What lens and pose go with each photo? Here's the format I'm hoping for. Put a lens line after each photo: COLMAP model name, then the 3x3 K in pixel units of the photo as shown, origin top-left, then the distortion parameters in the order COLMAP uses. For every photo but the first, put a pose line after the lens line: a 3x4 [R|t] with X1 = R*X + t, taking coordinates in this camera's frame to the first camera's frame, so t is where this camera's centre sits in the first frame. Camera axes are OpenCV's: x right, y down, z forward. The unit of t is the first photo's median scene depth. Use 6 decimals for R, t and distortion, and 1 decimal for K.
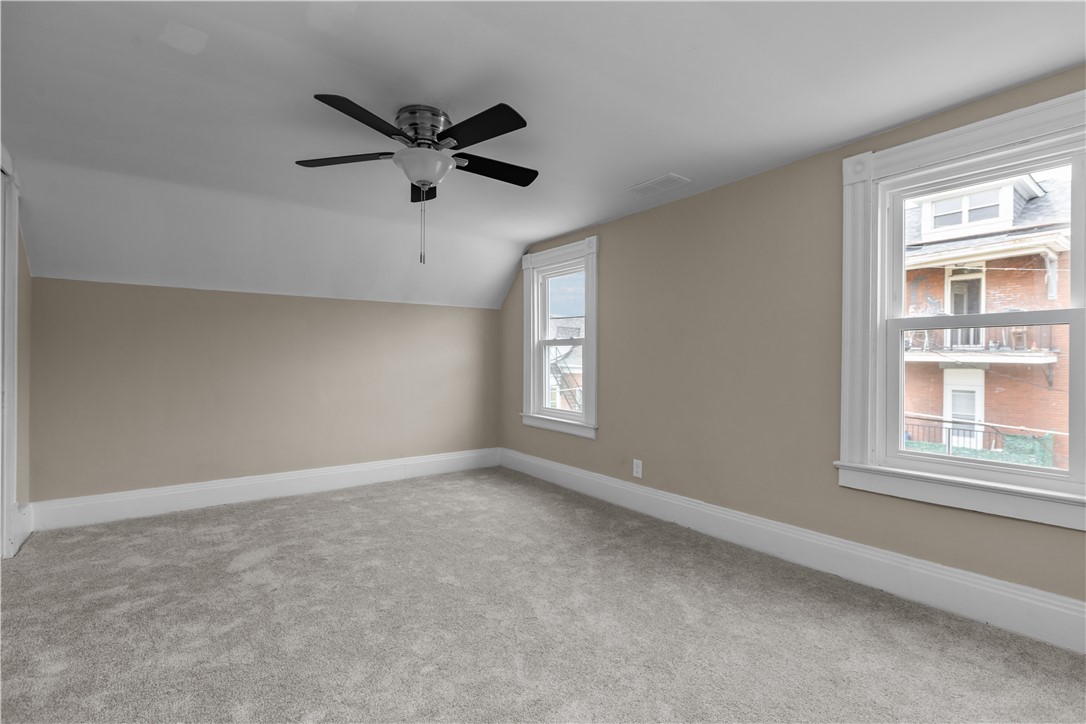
lens RADIAL K [[499.2, 0, 543.8], [0, 499.2, 362.2], [0, 0, 1]] dist [0.000014, -0.000405]
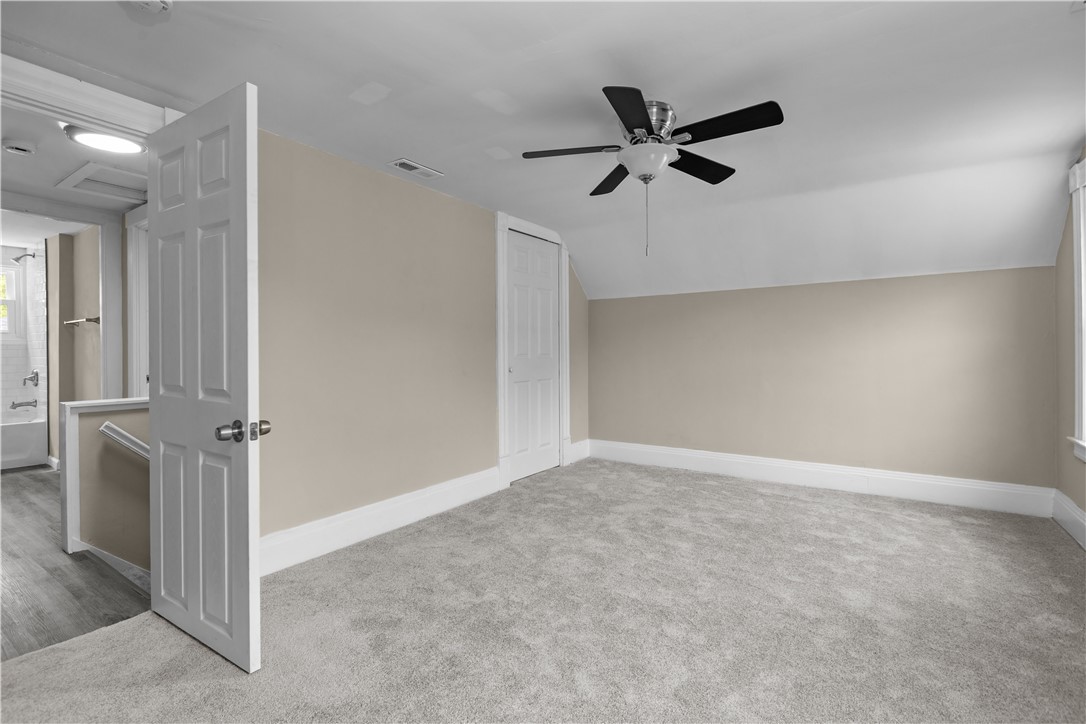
lens RADIAL K [[504.2, 0, 544.1], [0, 504.2, 359.3], [0, 0, 1]] dist [-0.008497, -0.000201]
pose [[0.312135, 0.011512, -0.949968, 0.497260], [0.004284, 0.999899, 0.013525, -0.001388], [0.950028, -0.008292, 0.312054, 0.351755]]
